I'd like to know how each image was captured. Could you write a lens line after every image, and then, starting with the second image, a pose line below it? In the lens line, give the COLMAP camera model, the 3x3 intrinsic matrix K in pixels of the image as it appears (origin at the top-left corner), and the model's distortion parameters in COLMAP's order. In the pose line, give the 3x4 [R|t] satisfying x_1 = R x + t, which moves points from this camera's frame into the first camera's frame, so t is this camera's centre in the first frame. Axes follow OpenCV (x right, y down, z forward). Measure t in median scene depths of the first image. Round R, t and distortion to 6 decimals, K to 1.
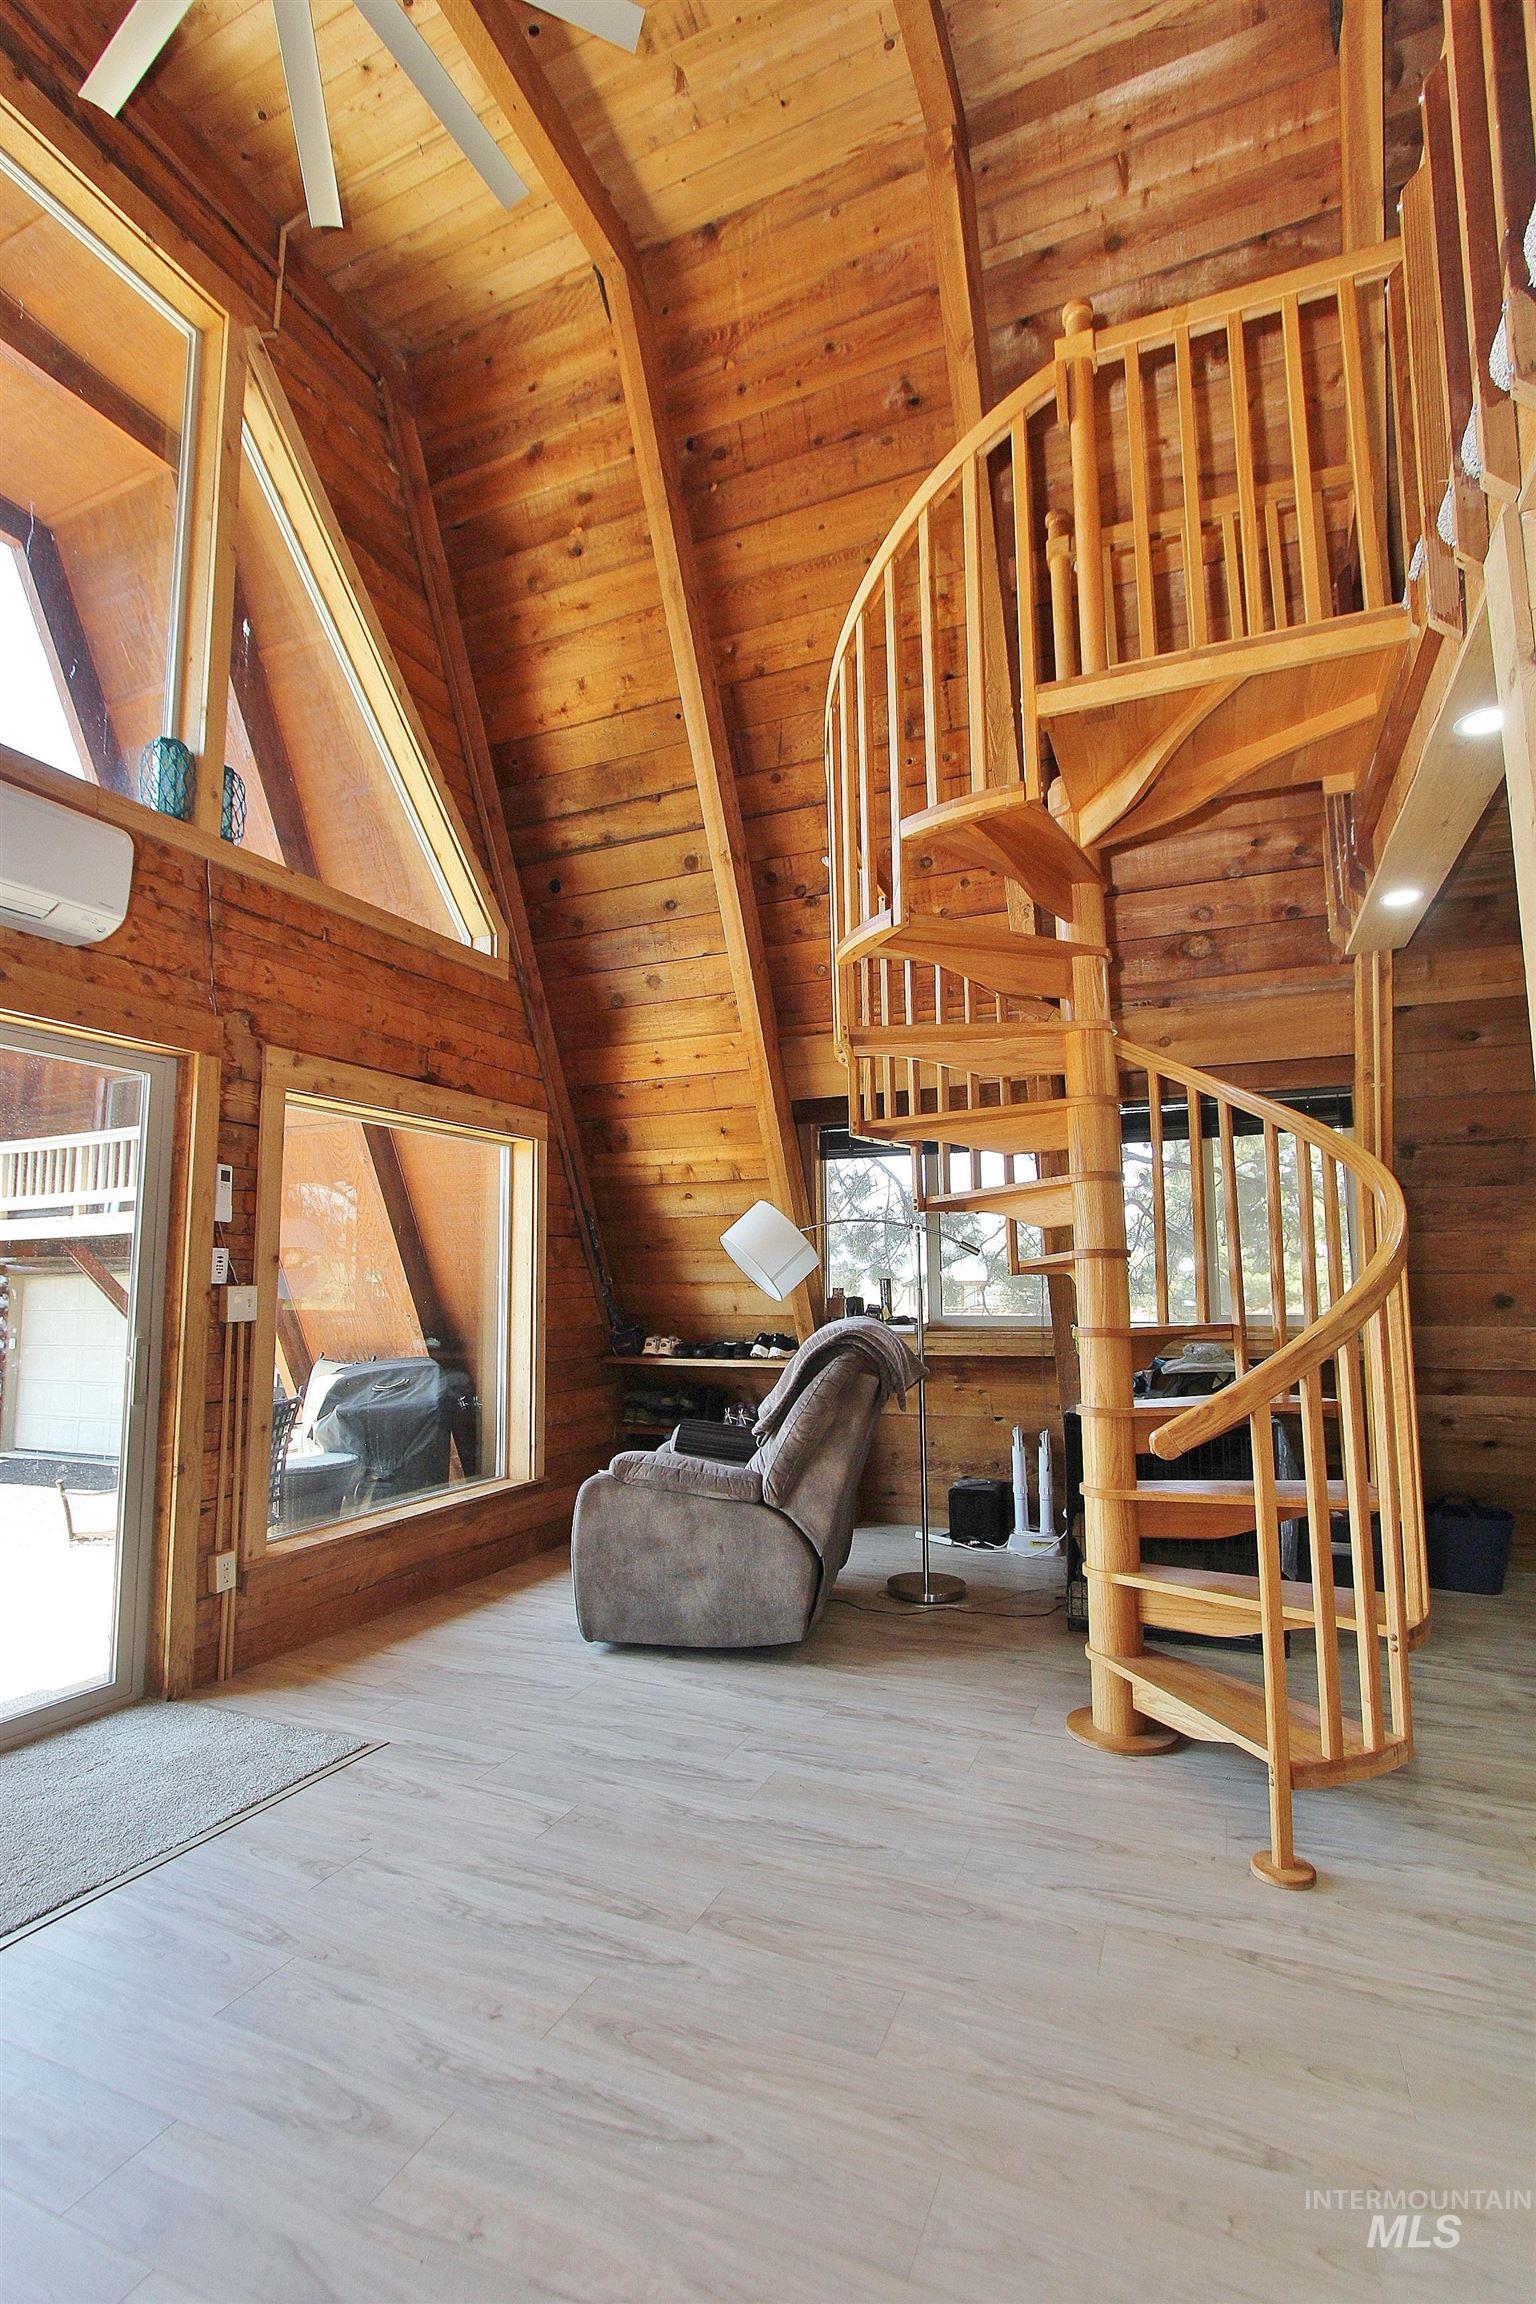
lens RADIAL K [[1065.2, 0, 762.5], [0, 1065.2, 1167.6], [0, 0, 1]] dist [-0.016024, 0.001044]
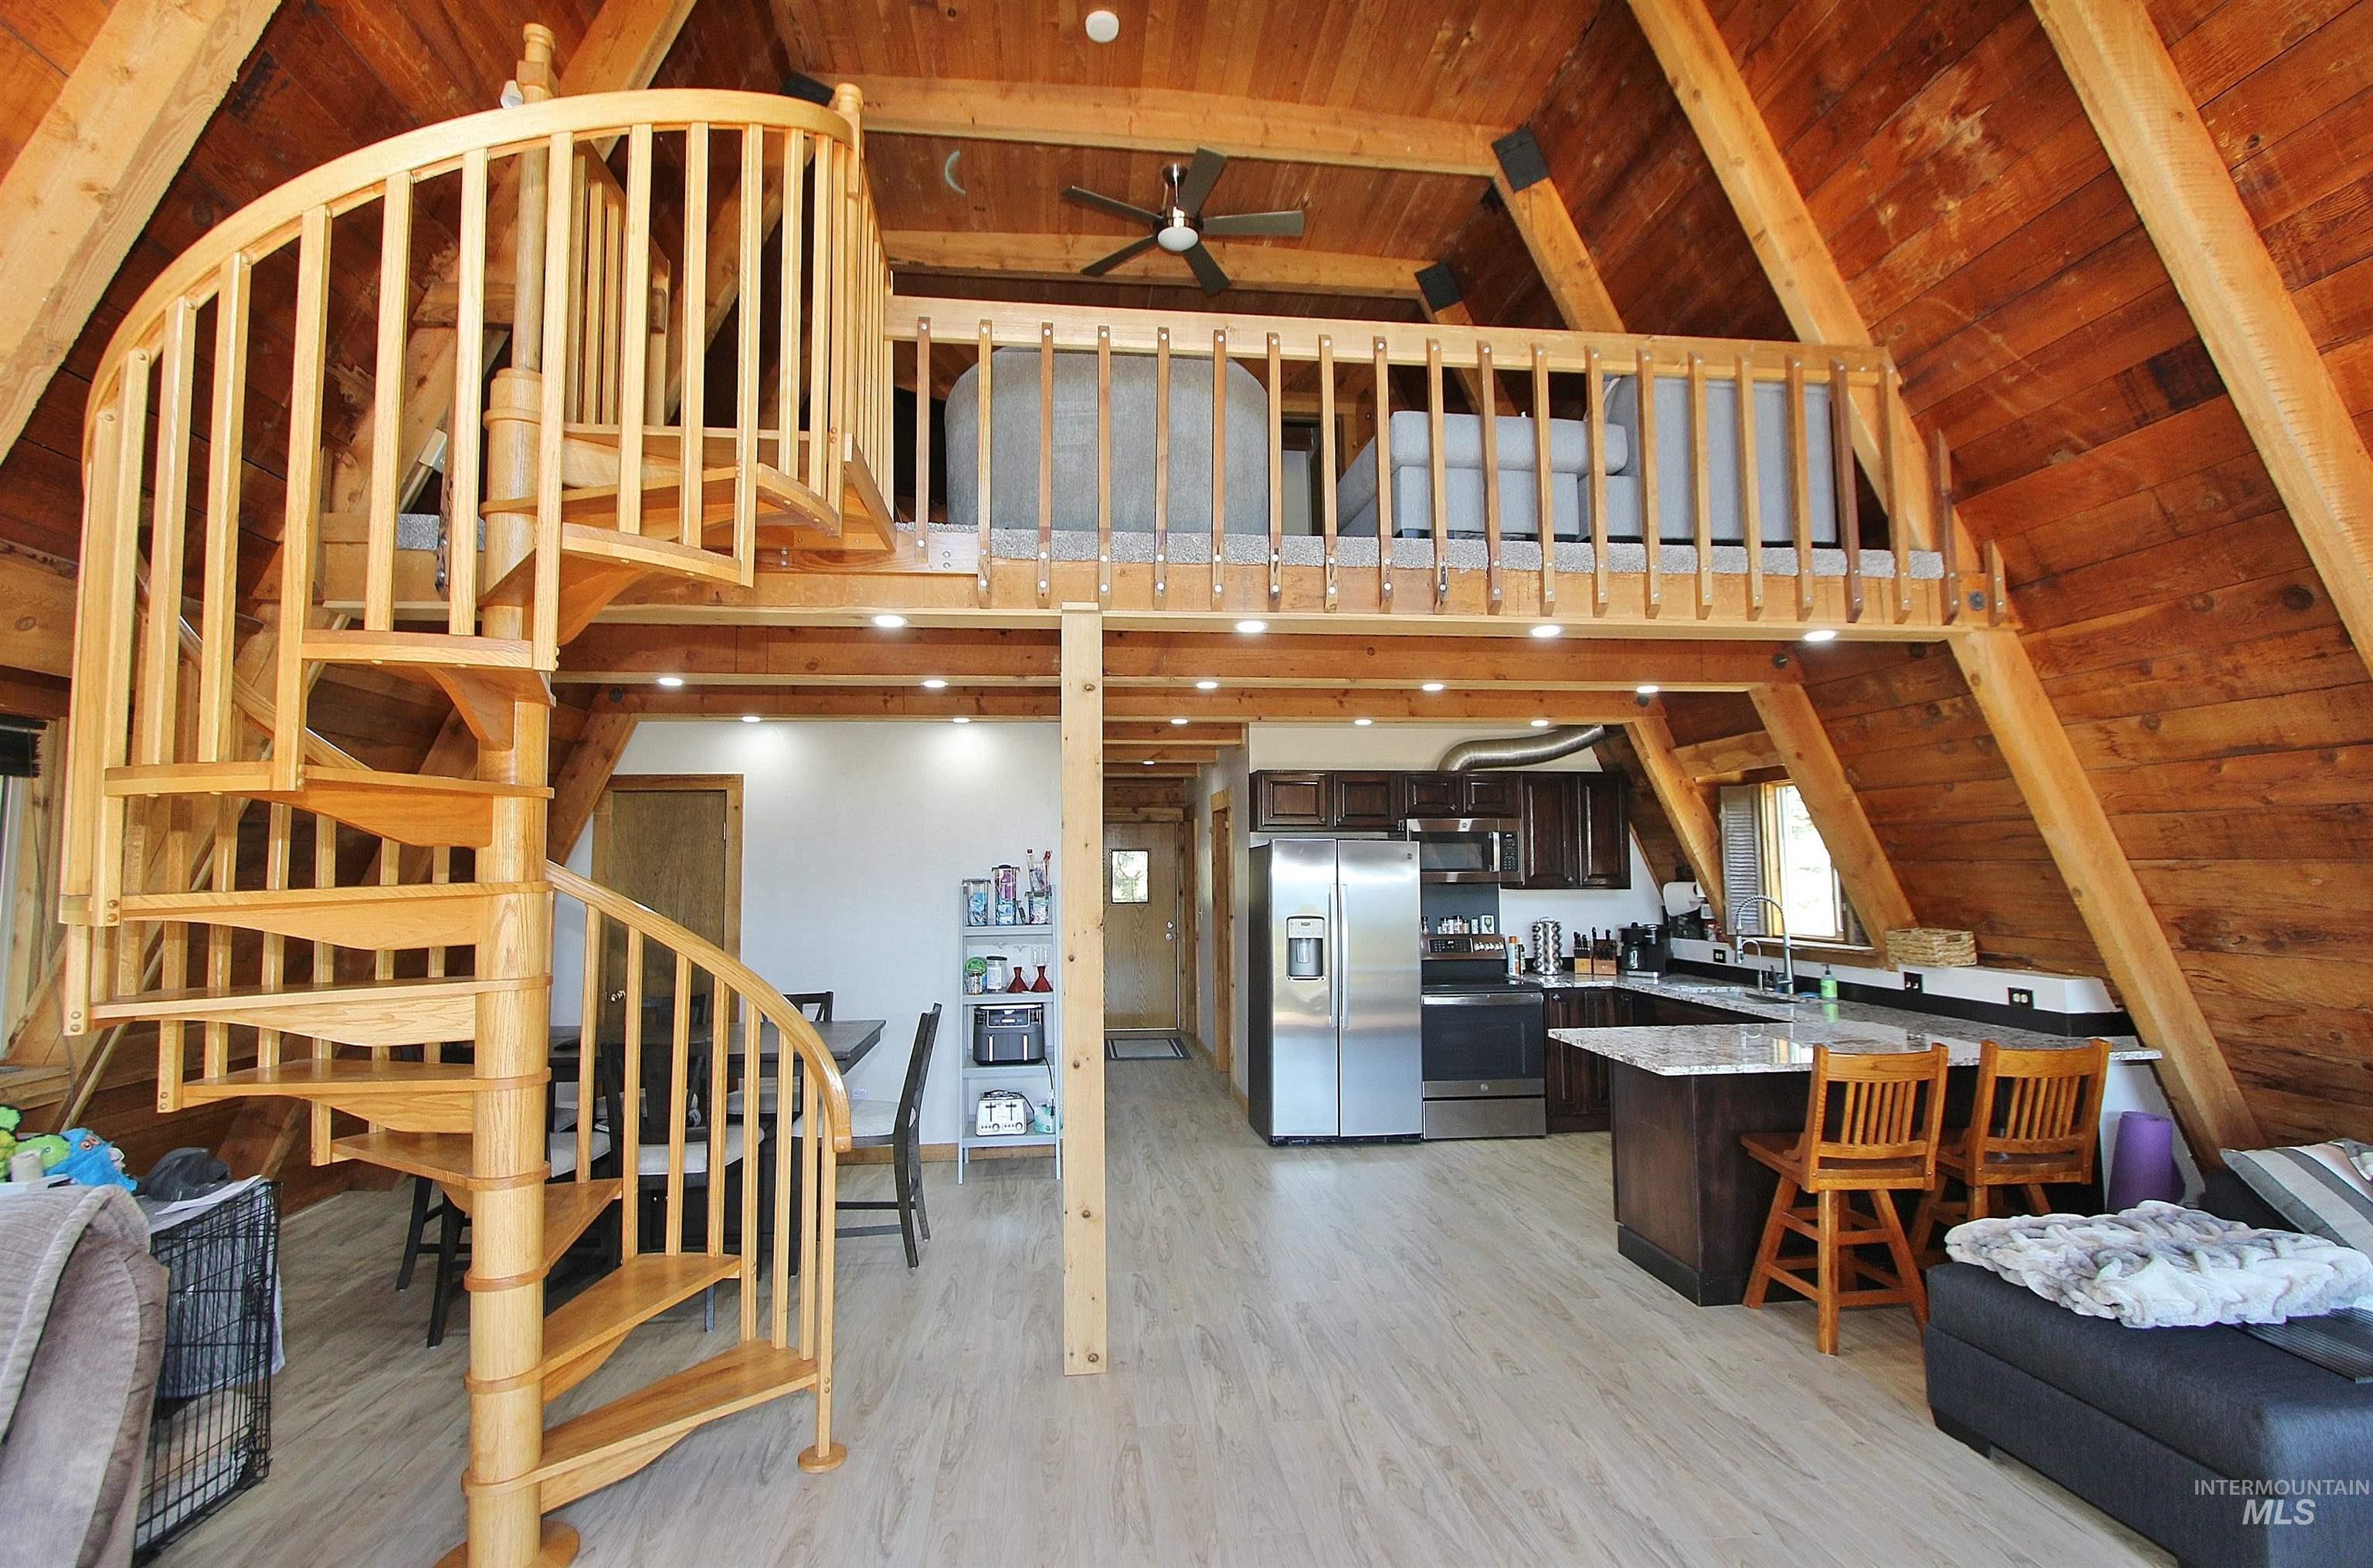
lens RADIAL K [[1097.0, 0, 1182.1], [0, 1097.0, 788.2], [0, 0, 1]] dist [-0.016024, 0.001044]
pose [[-0.497441, 0.076164, 0.864148, -0.582104], [-0.082838, 0.987416, -0.134713, 0.006499], [-0.863534, -0.138596, -0.484871, 0.870412]]
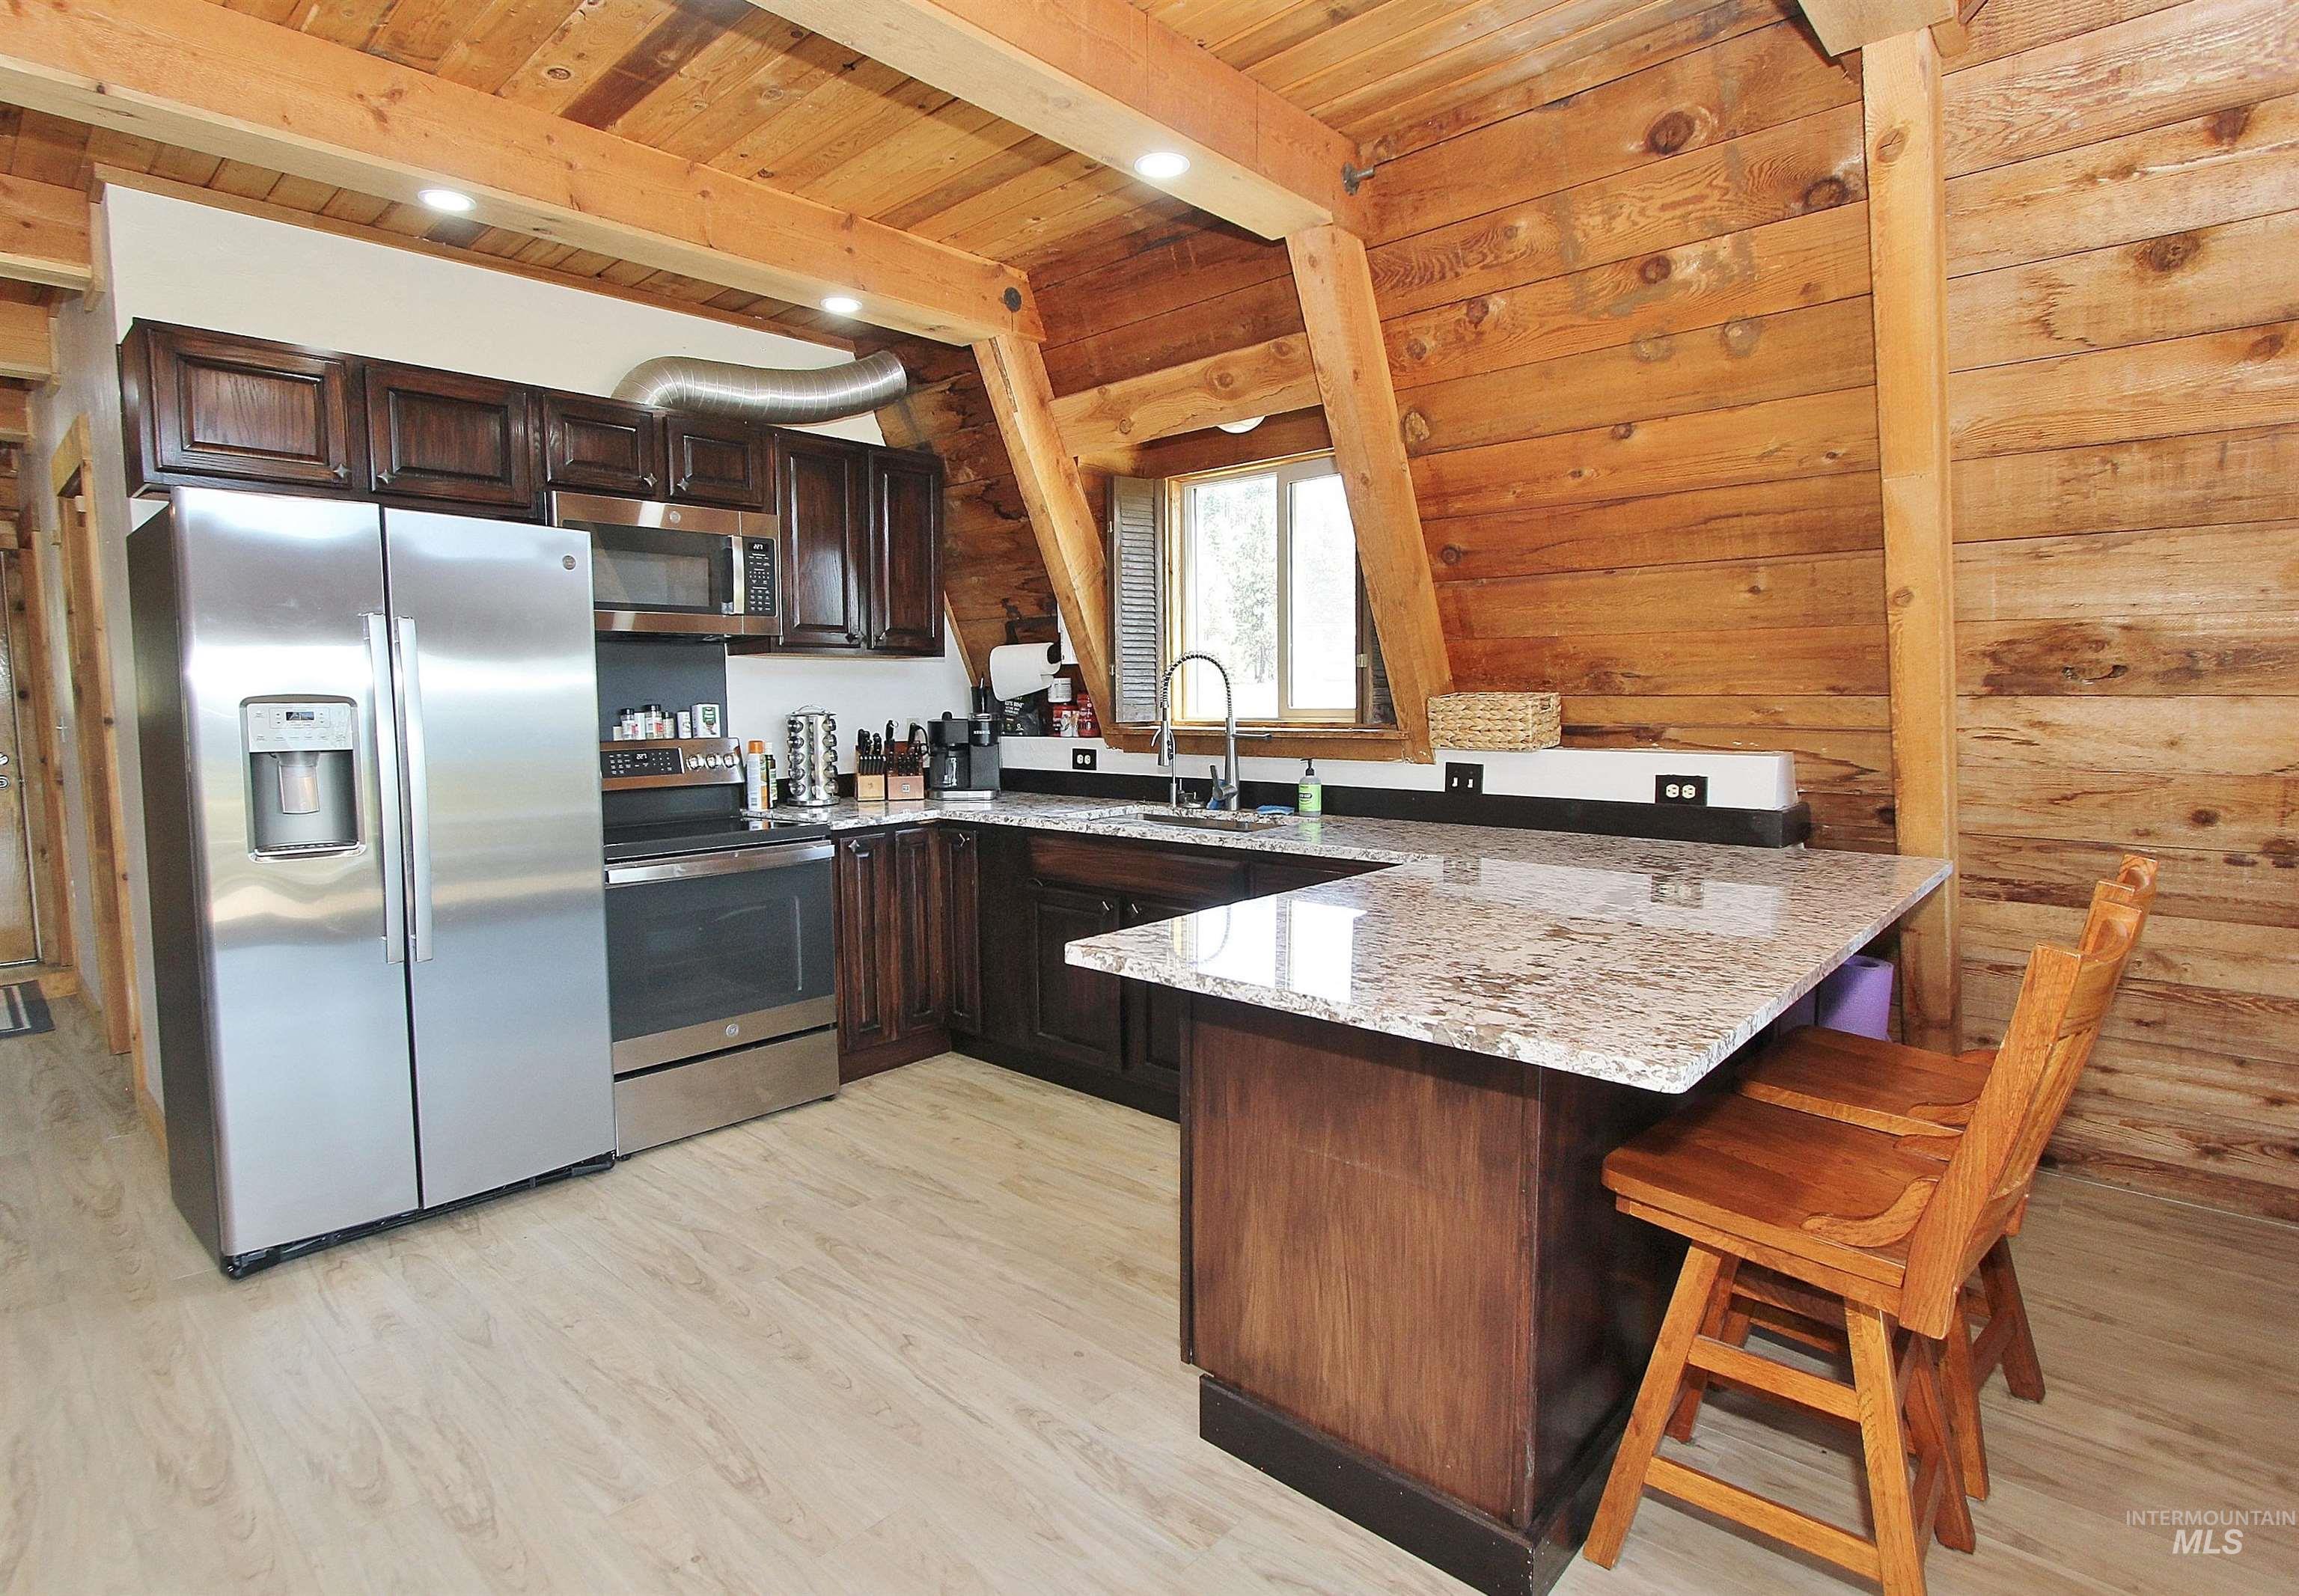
lens RADIAL K [[1156.8, 0, 1063.4], [0, 1156.8, 794.3], [0, 0, 1]] dist [-0.011757, 0.000269]
pose [[-0.932783, -0.011342, 0.360259, 0.164006], [-0.018130, 0.999716, -0.015468, 0.019717], [-0.359981, -0.020960, -0.932724, 0.304919]]
